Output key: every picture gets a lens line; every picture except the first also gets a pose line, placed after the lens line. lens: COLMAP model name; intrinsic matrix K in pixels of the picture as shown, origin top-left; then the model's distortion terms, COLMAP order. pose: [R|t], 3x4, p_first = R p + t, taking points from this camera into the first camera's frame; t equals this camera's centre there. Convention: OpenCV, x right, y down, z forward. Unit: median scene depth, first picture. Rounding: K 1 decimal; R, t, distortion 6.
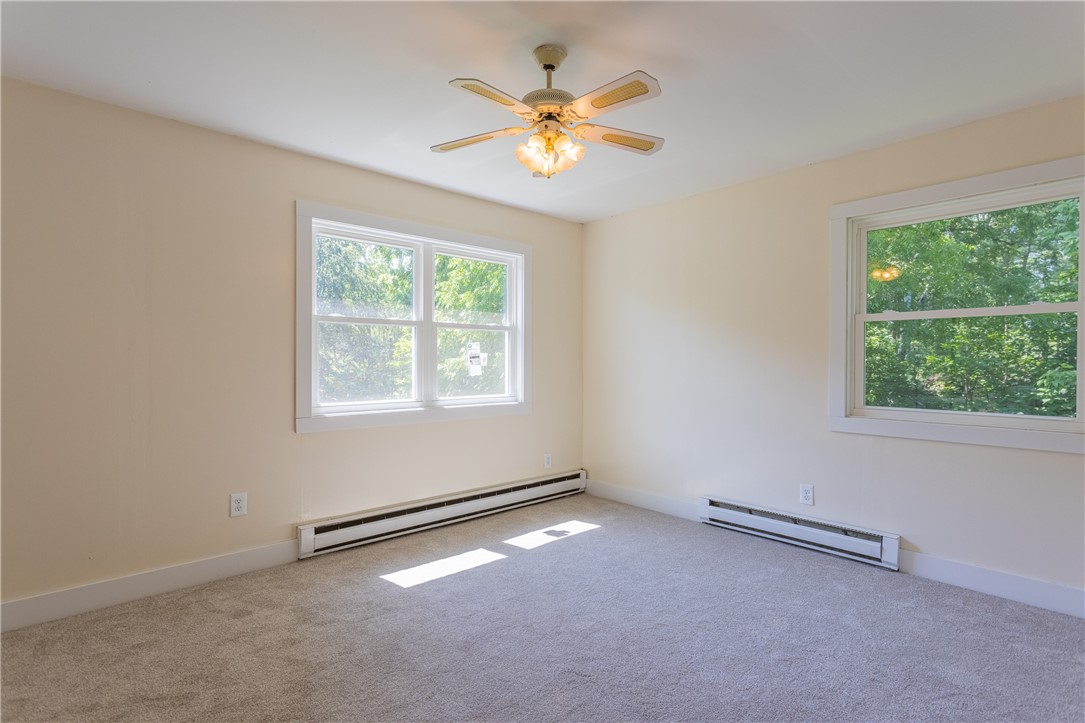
lens RADIAL K [[546.8, 0, 542.5], [0, 546.8, 361.5], [0, 0, 1]] dist [0.001950, 0.000635]
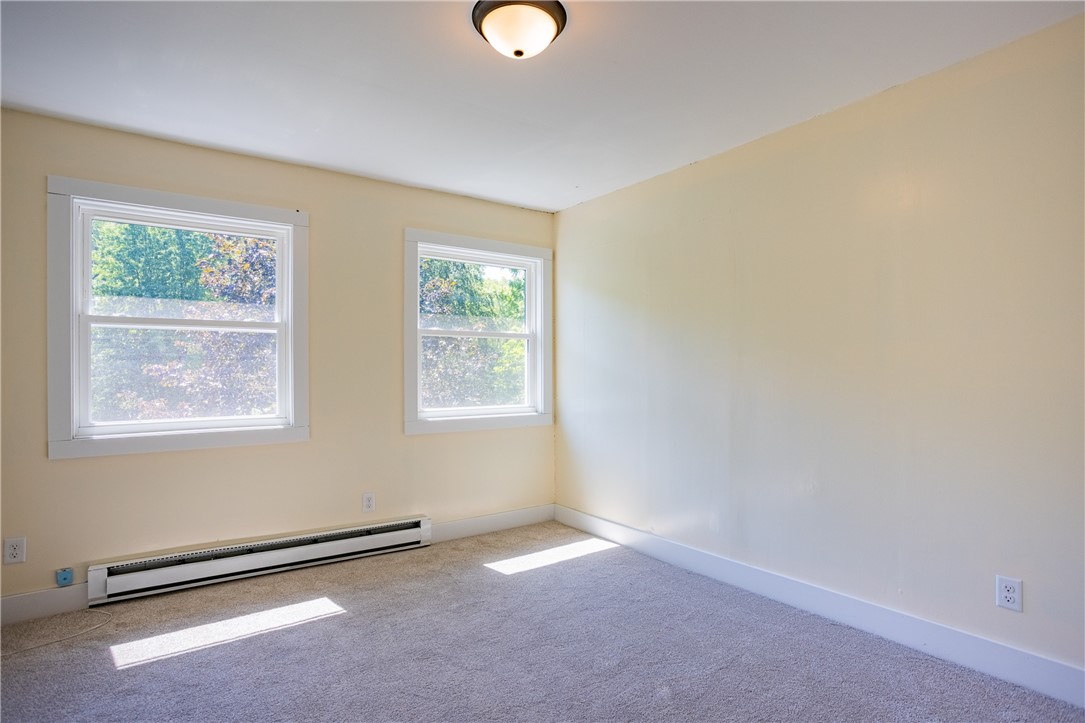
lens RADIAL K [[518.7, 0, 541.0], [0, 518.7, 367.0], [0, 0, 1]] dist [-0.048629, 0.000483]
pose [[0.986325, -0.004276, -0.164757, 0.361795], [0.003224, 0.999973, -0.006652, 0.000459], [0.164781, 0.006030, 0.986312, 0.348111]]
